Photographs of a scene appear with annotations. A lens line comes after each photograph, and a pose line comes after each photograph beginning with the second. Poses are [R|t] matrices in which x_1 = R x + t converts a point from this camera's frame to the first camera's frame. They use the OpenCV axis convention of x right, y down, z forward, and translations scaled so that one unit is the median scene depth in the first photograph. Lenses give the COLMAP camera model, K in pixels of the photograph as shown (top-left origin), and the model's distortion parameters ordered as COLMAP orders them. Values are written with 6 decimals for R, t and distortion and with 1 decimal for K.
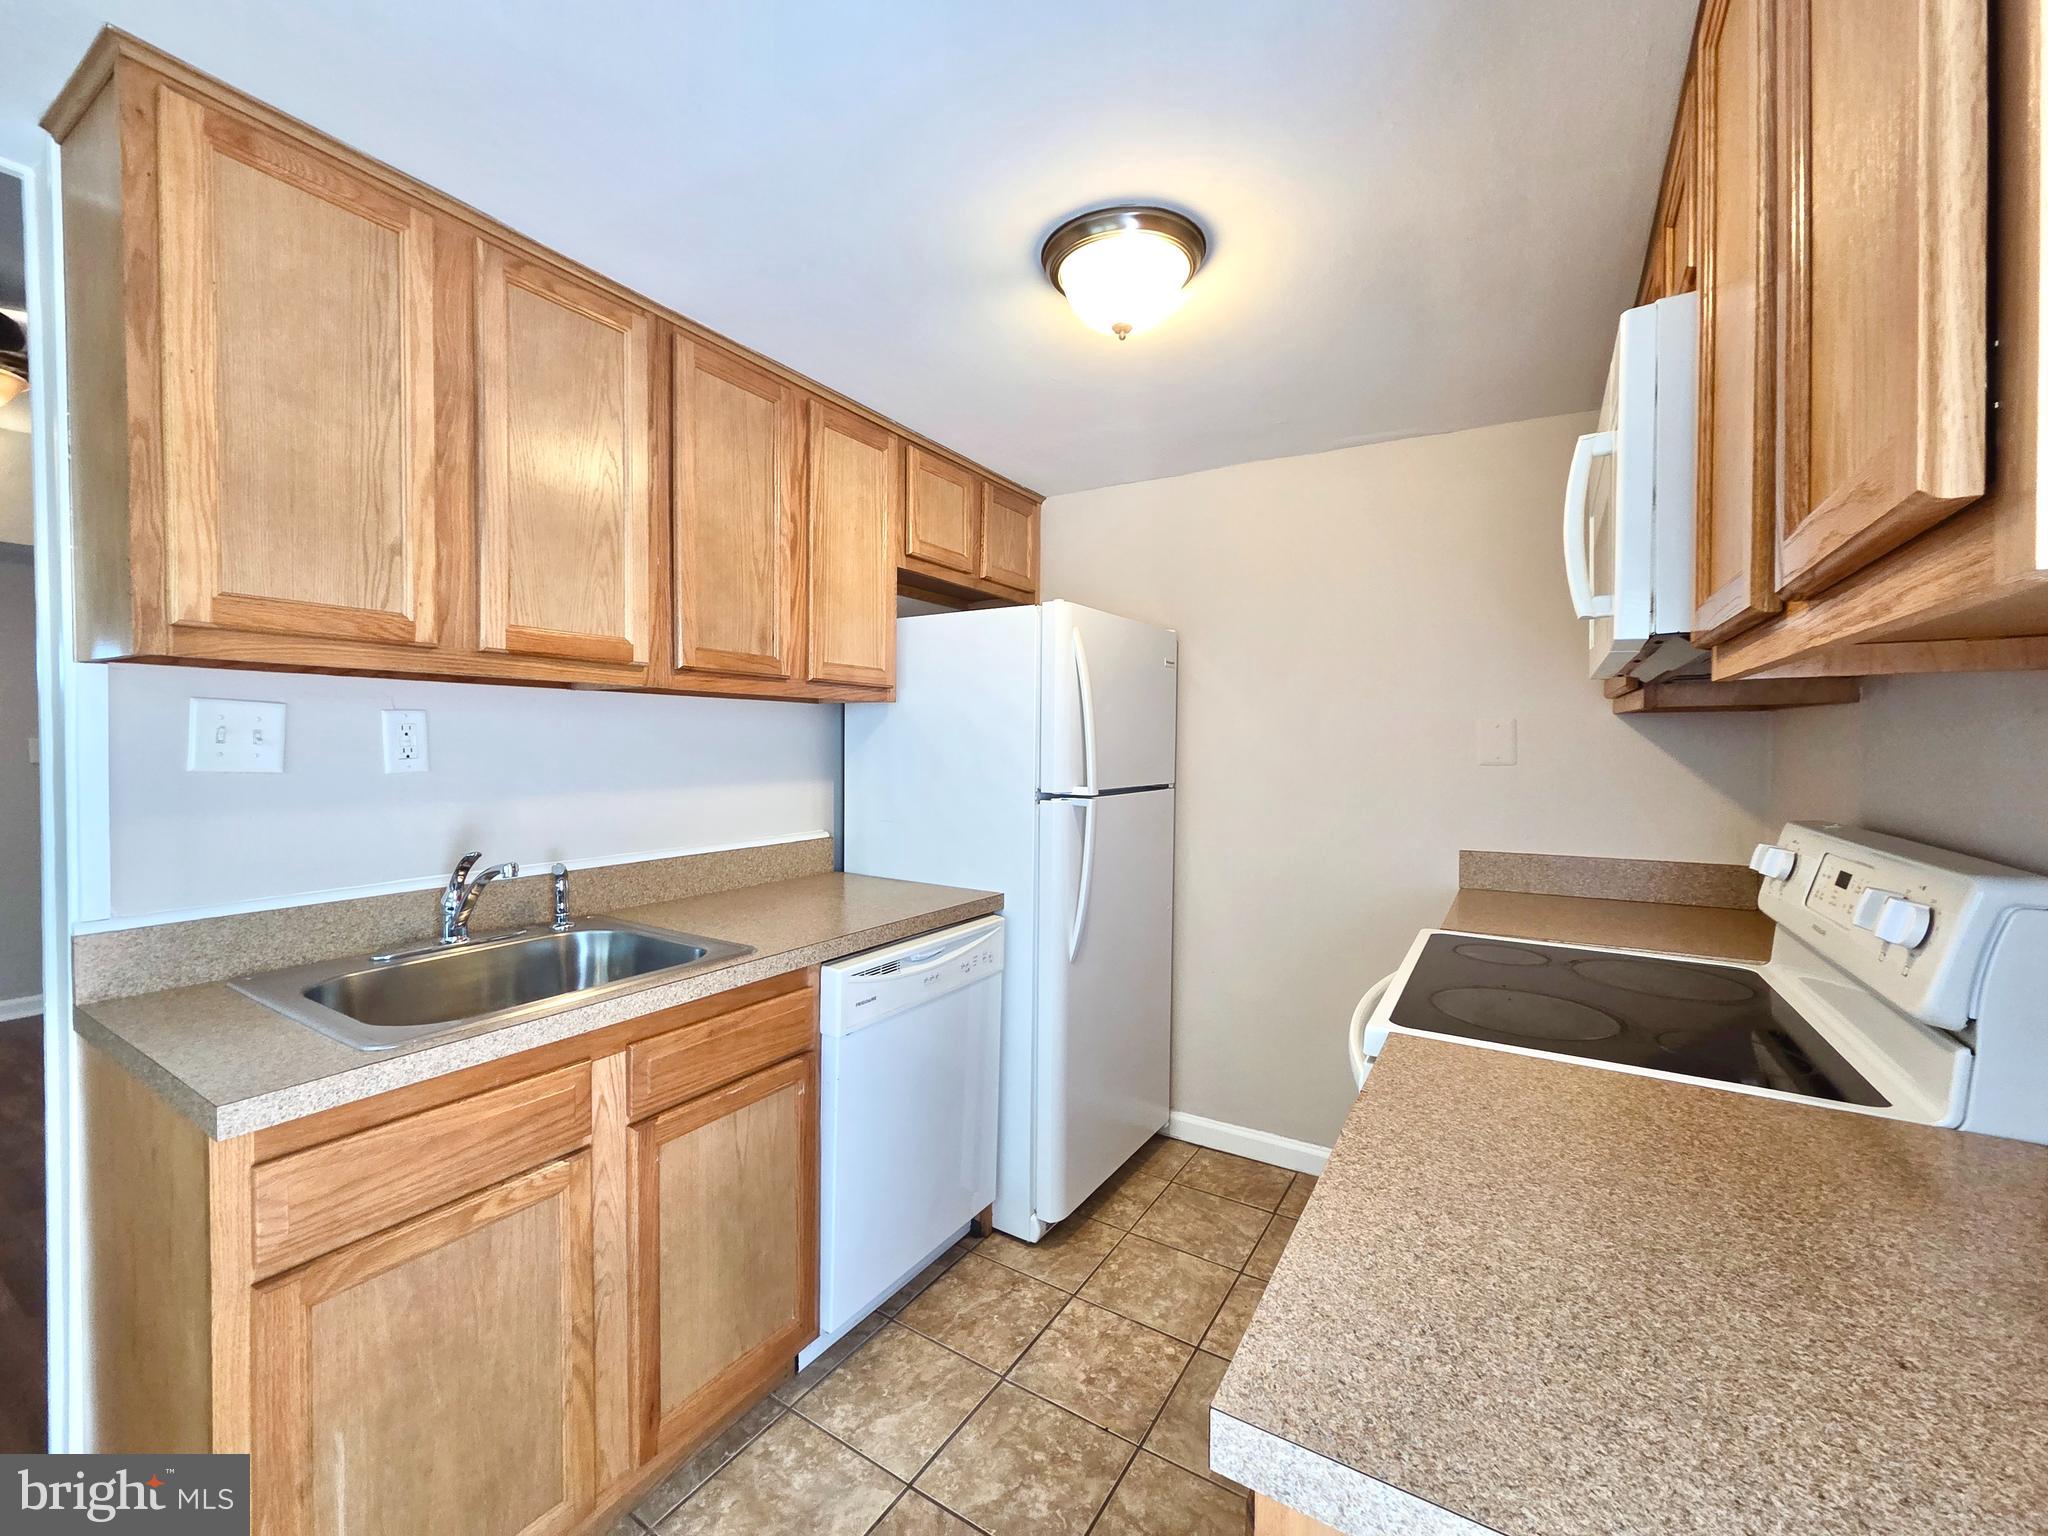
lens RADIAL K [[837.2, 0, 1010.8], [0, 837.2, 761.6], [0, 0, 1]] dist [0.003218, -0.002492]
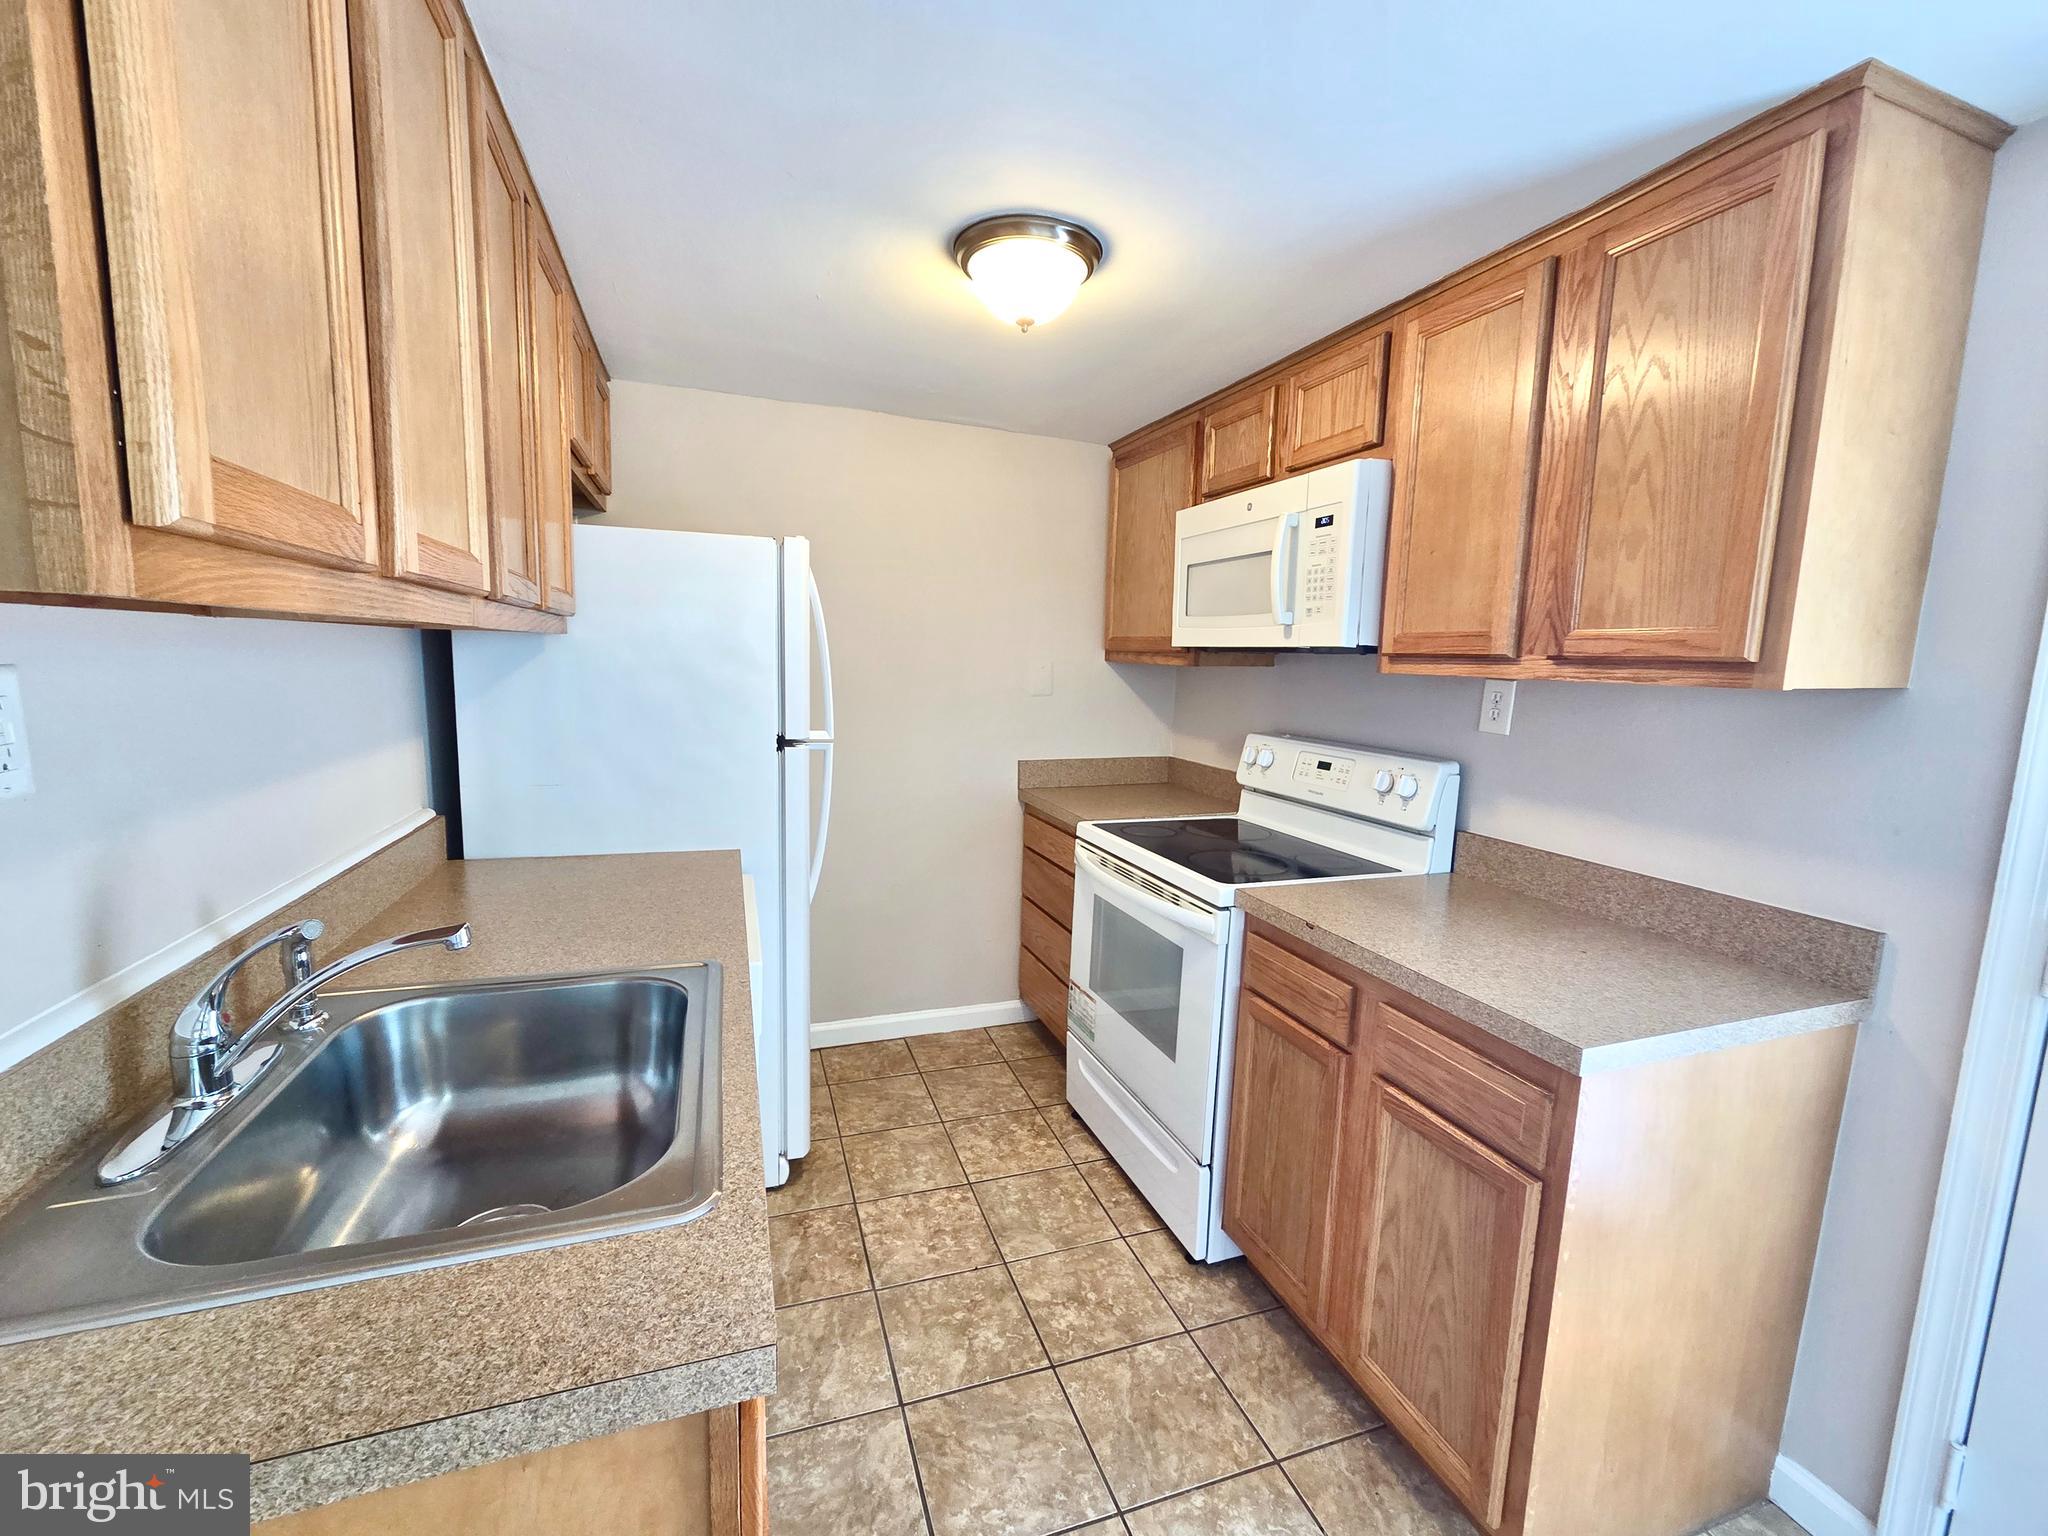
lens RADIAL K [[837.2, 0, 1008.0], [0, 837.2, 760.4], [0, 0, 1]] dist [0.003218, -0.002492]
pose [[0.627912, -0.086525, 0.773460, -0.674839], [-0.005500, 0.993283, 0.115581, -0.063485], [-0.778265, -0.076828, 0.623219, 0.250778]]
